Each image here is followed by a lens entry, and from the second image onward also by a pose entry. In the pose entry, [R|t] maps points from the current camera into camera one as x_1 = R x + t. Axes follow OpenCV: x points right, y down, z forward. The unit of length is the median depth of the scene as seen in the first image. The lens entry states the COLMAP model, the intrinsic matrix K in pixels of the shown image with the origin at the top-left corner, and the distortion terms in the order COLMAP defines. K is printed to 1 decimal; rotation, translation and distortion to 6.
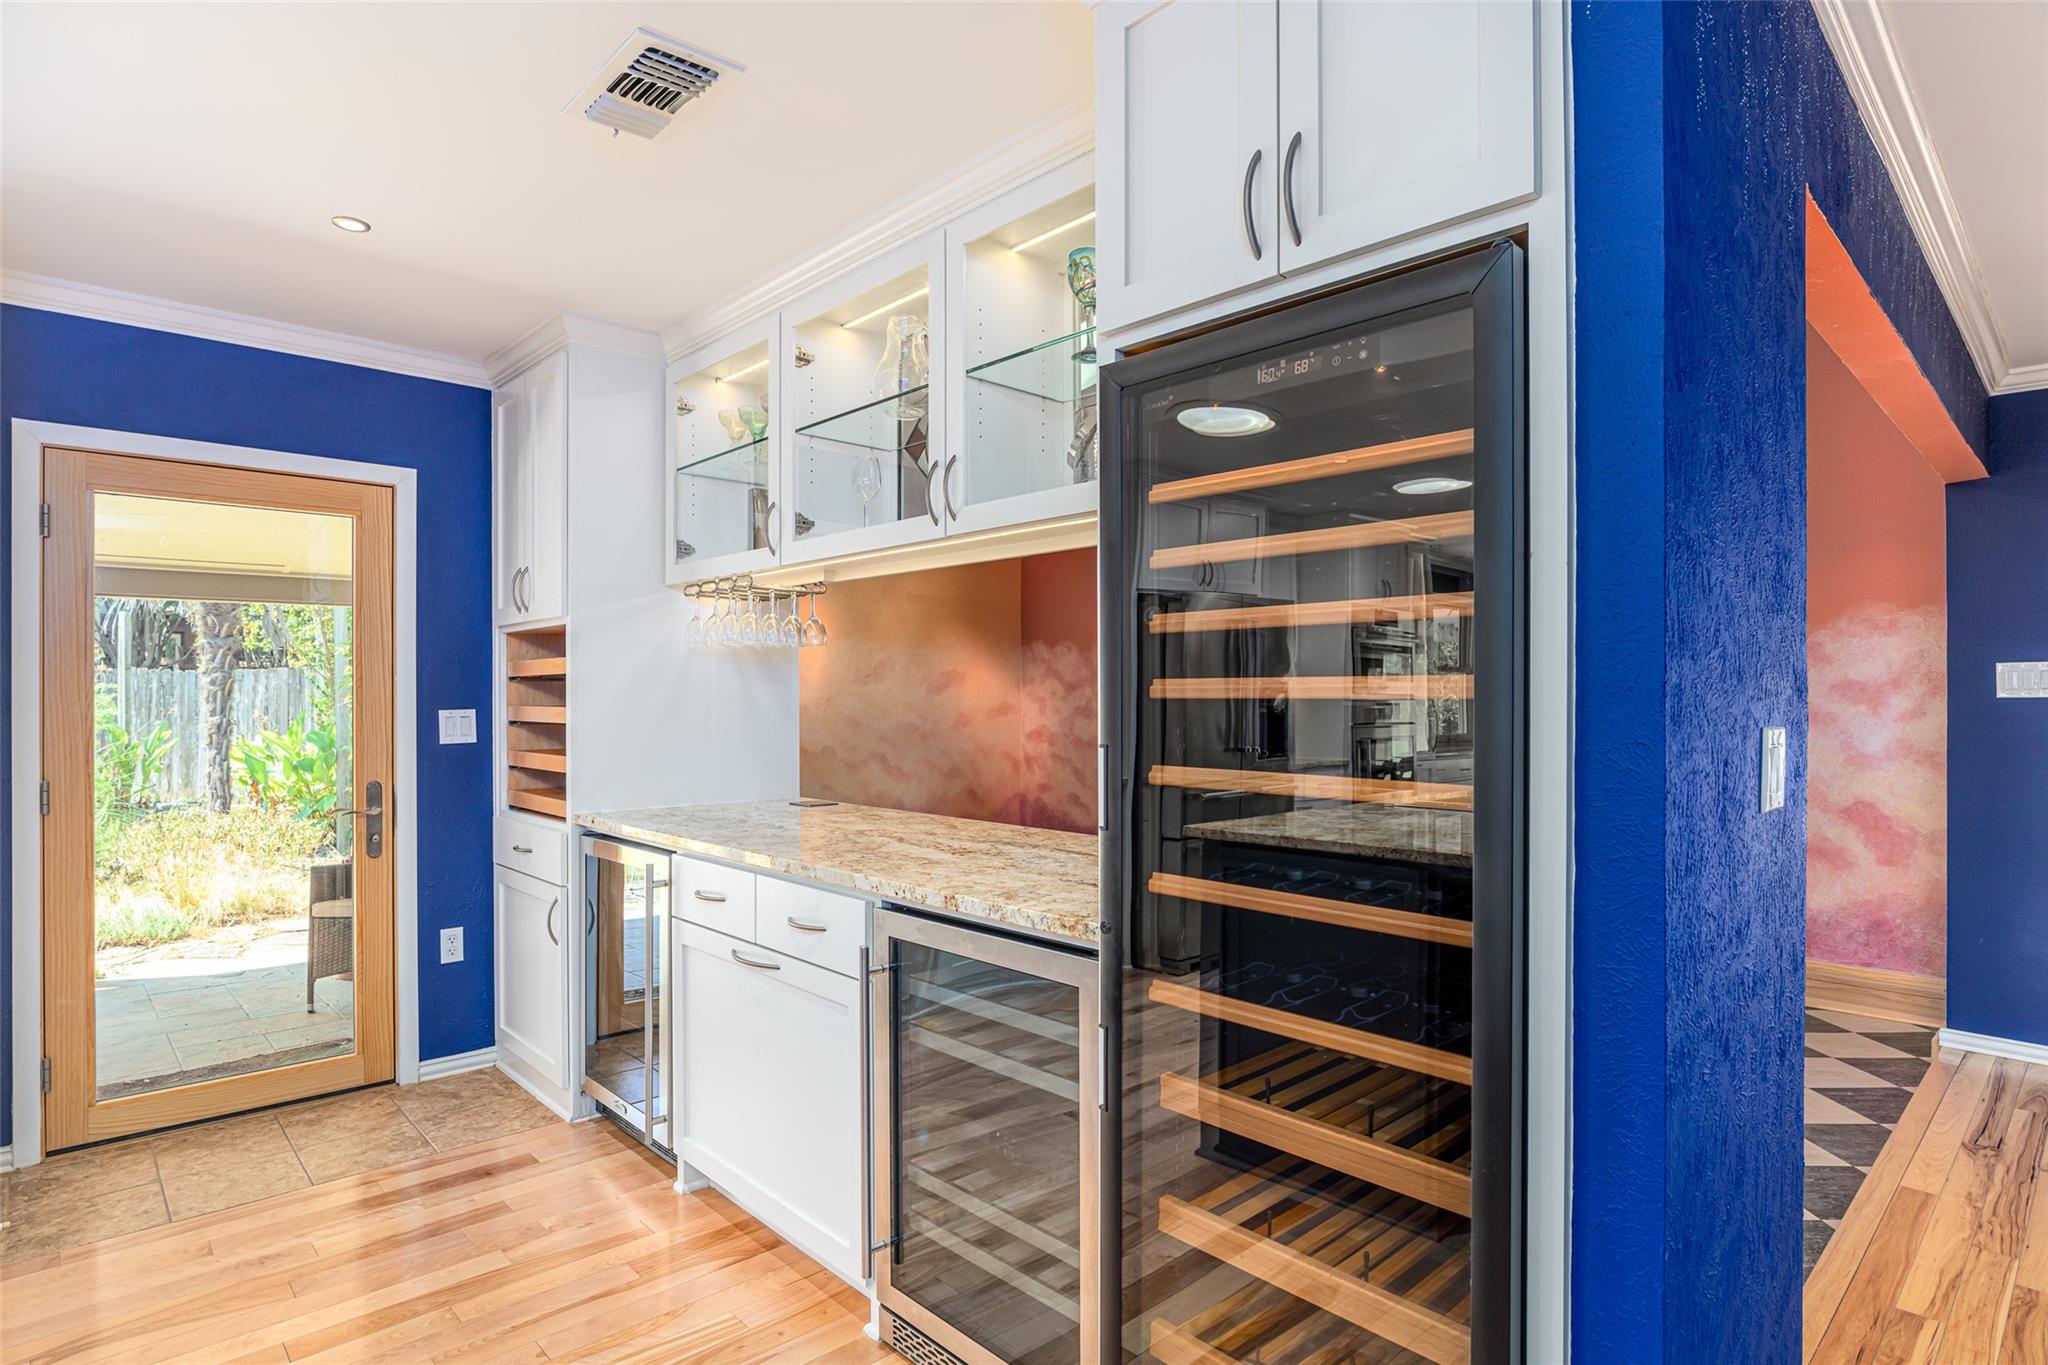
lens RADIAL K [[1116.2, 0, 1025.4], [0, 1116.2, 689.2], [0, 0, 1]] dist [-0.016954, 0.006369]
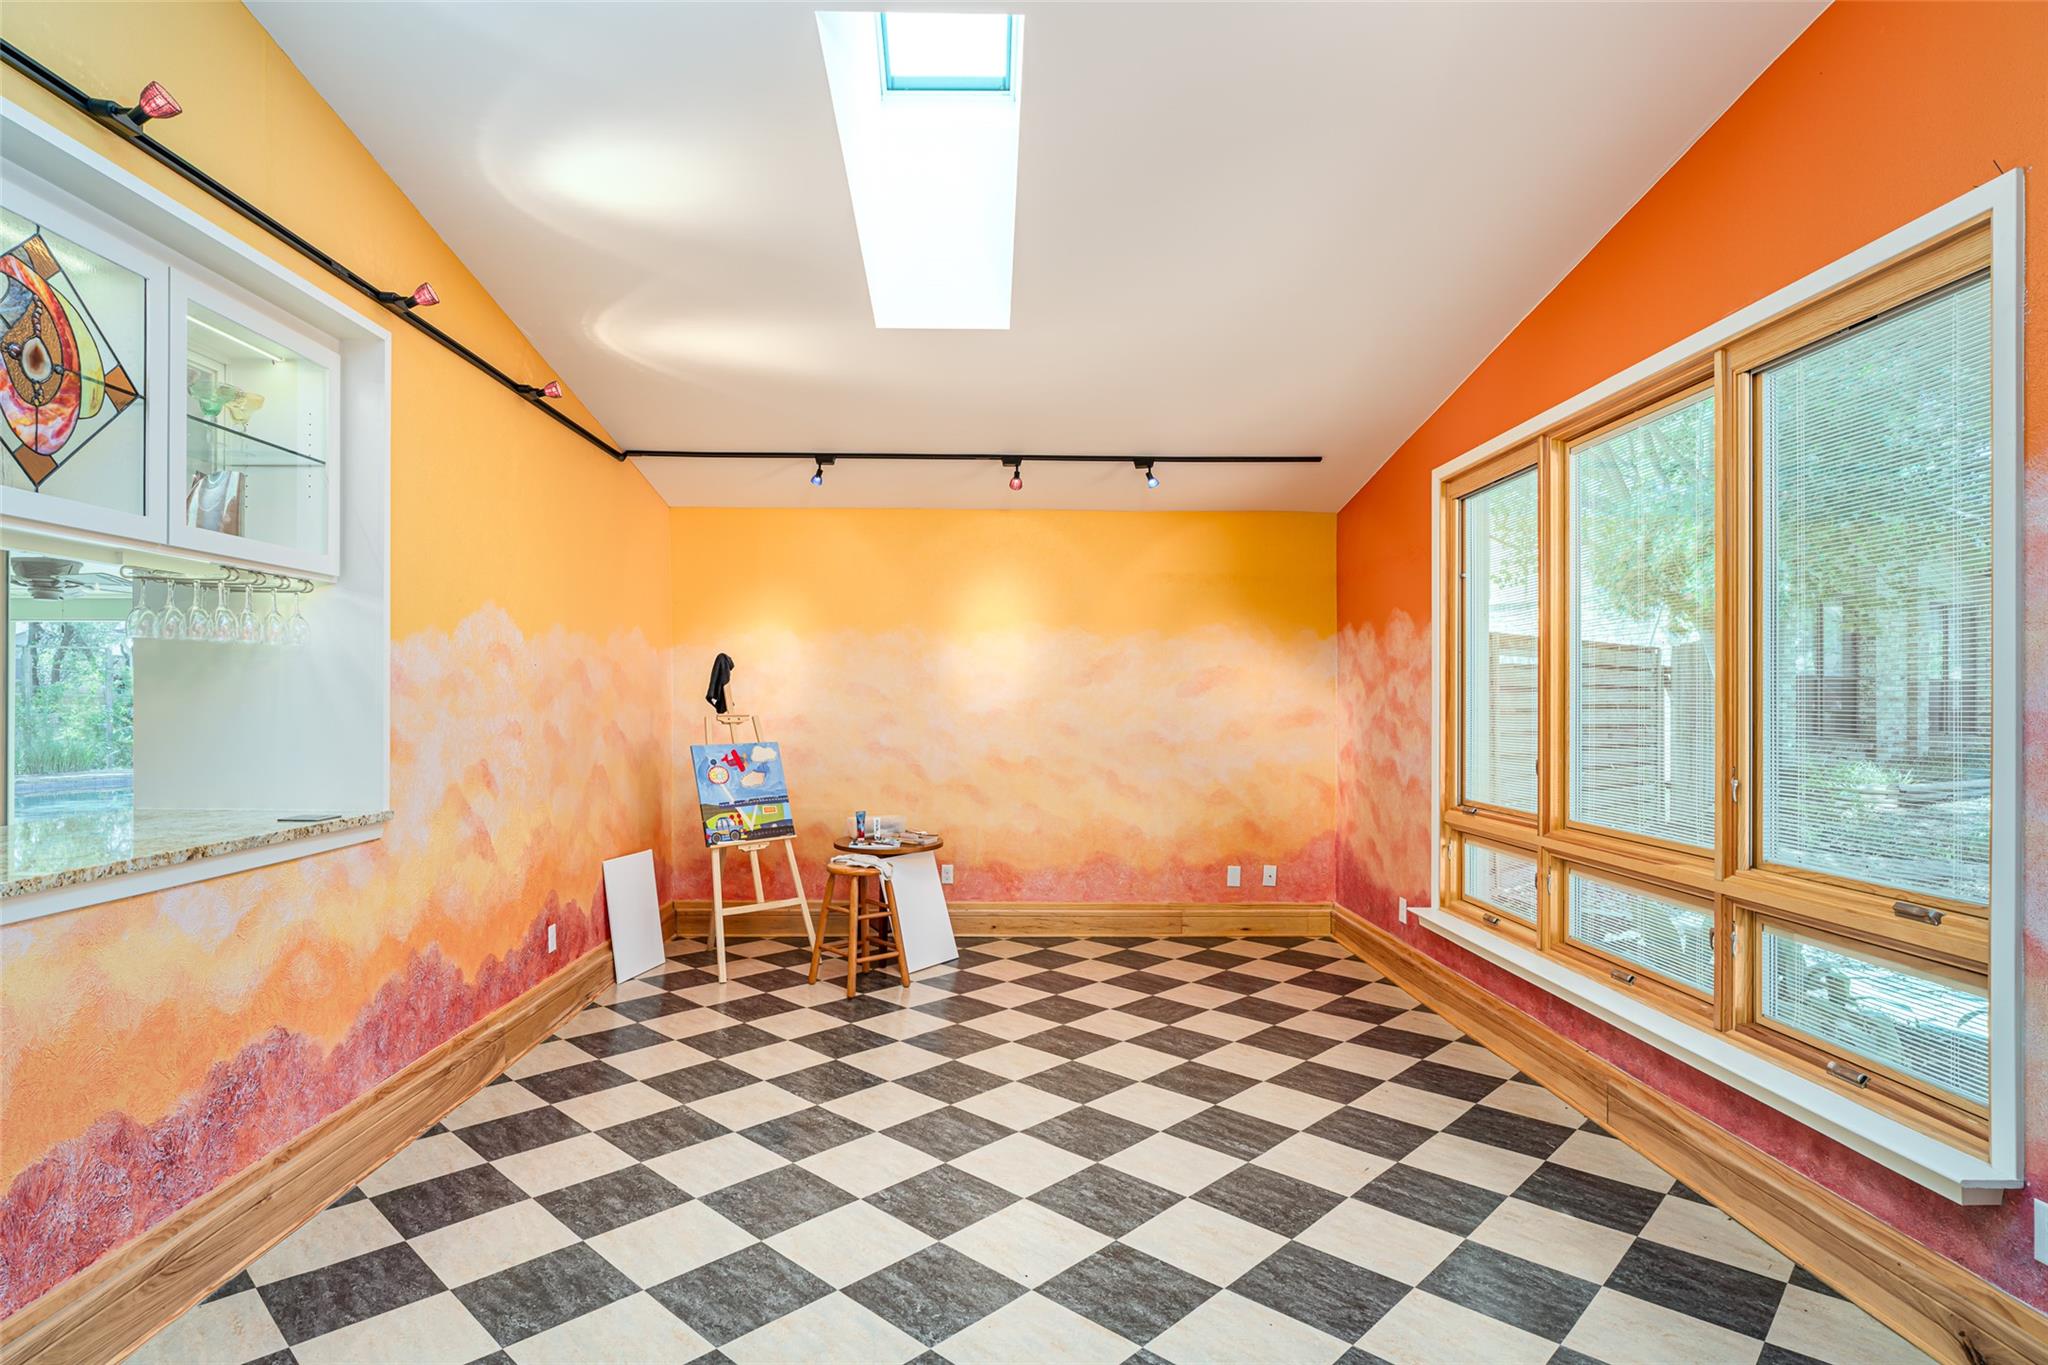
lens RADIAL K [[1116.2, 0, 938.0], [0, 1116.2, 688.0], [0, 0, 1]] dist [-0.016954, 0.006369]
pose [[0.743675, 0.000881, -0.668541, 0.307643], [-0.002023, 0.999998, -0.000932, -0.000543], [0.668538, 0.002046, 0.743675, 0.291018]]
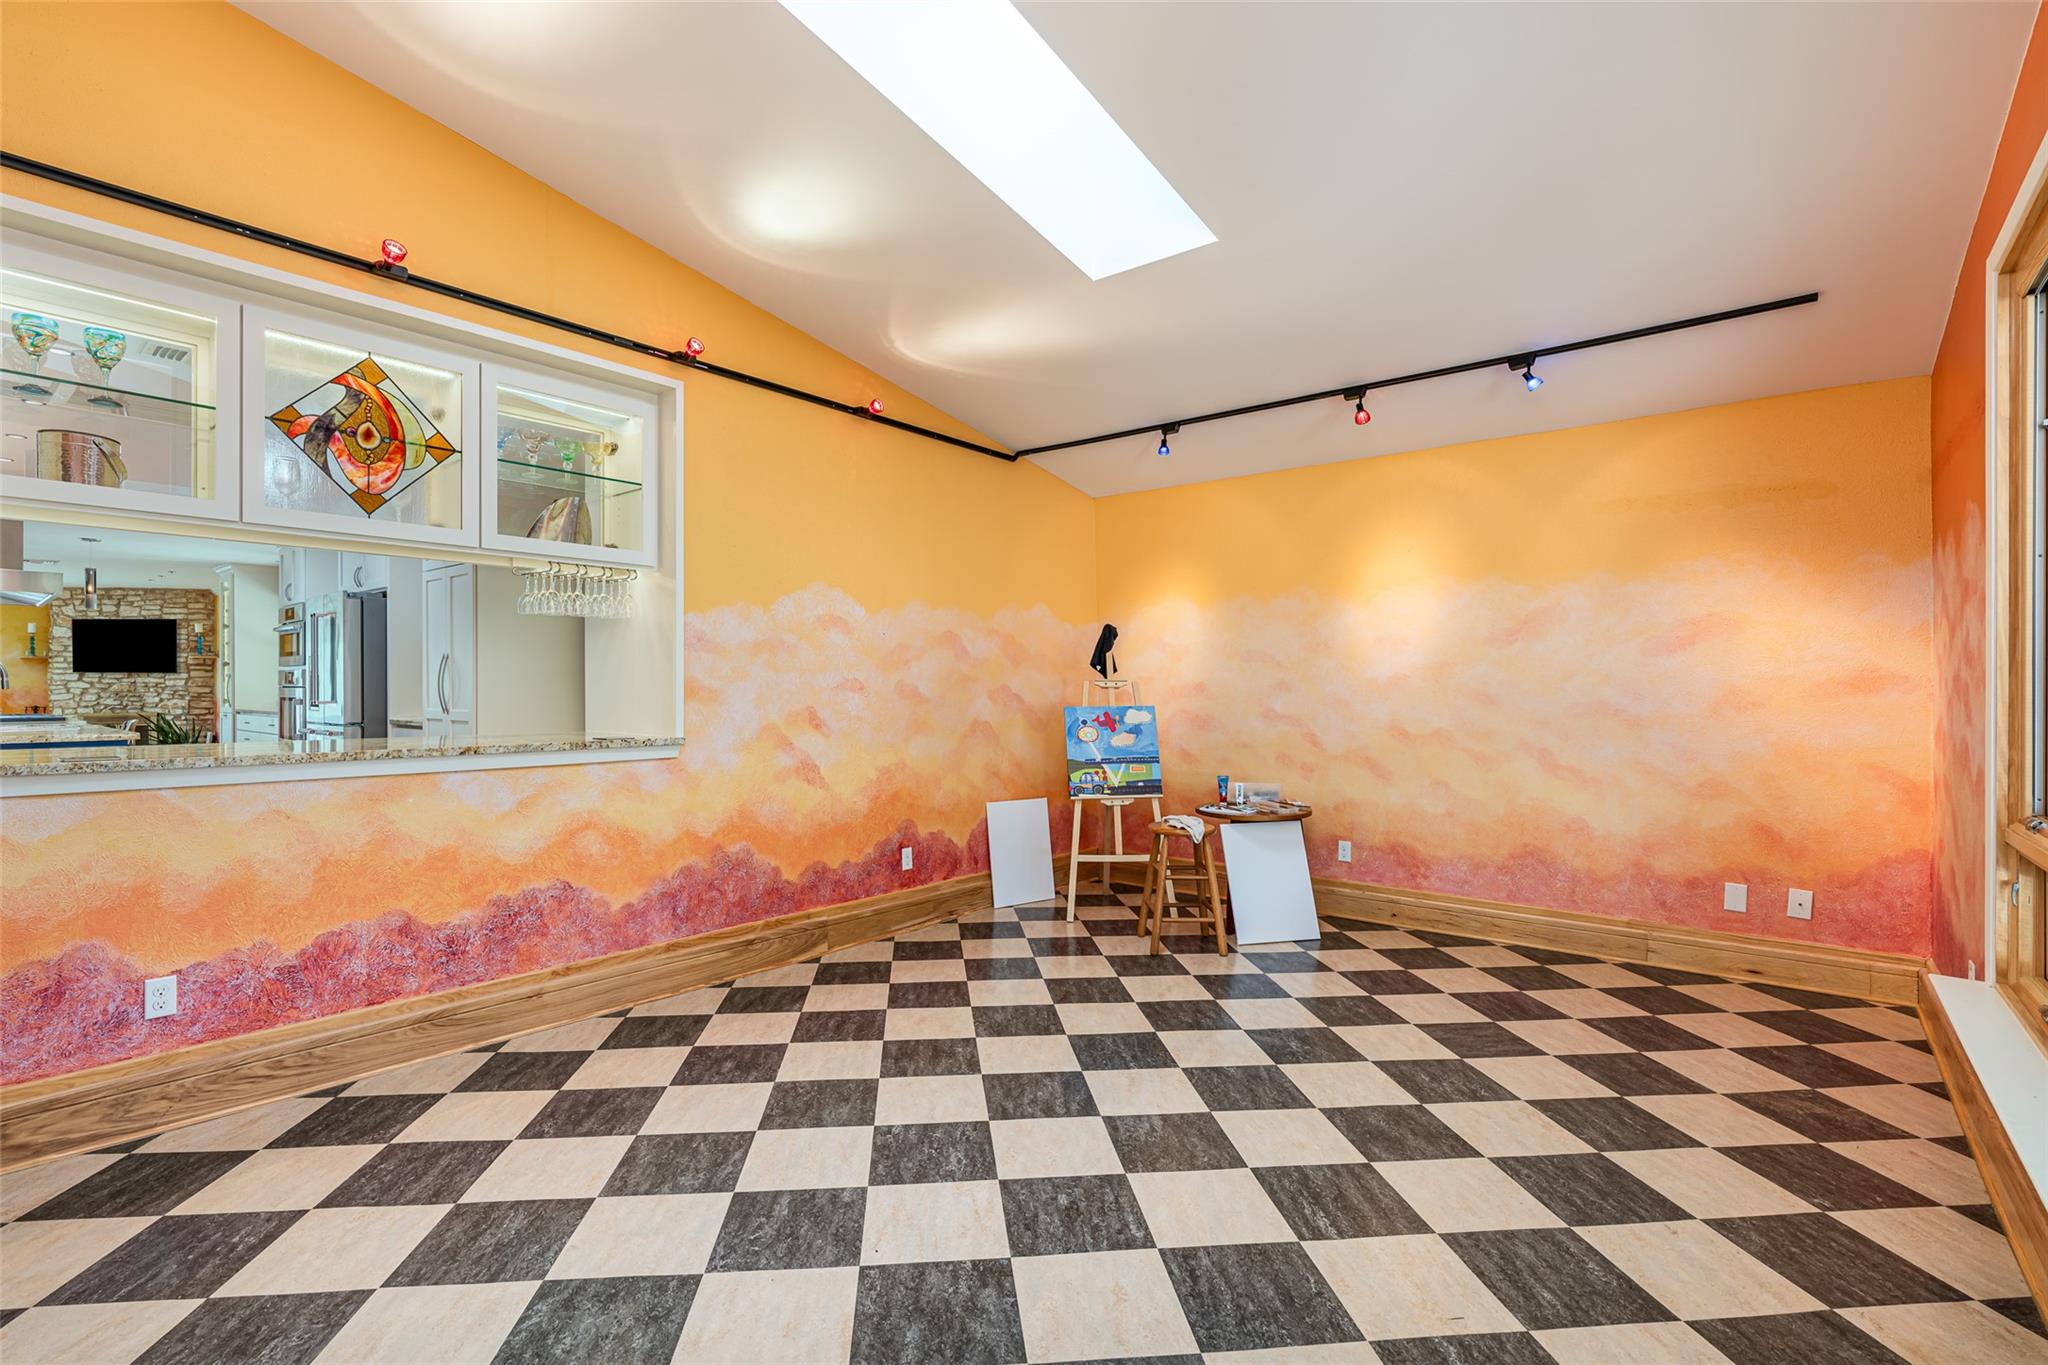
lens RADIAL K [[935.2, 0, 994.1], [0, 935.2, 688.3], [0, 0, 1]] dist [-0.004896, 0.002305]
pose [[0.134593, 0.002584, -0.990898, 0.366039], [0.001160, 0.999996, 0.002765, 0.020079], [0.990900, -0.001521, 0.134589, 0.563485]]
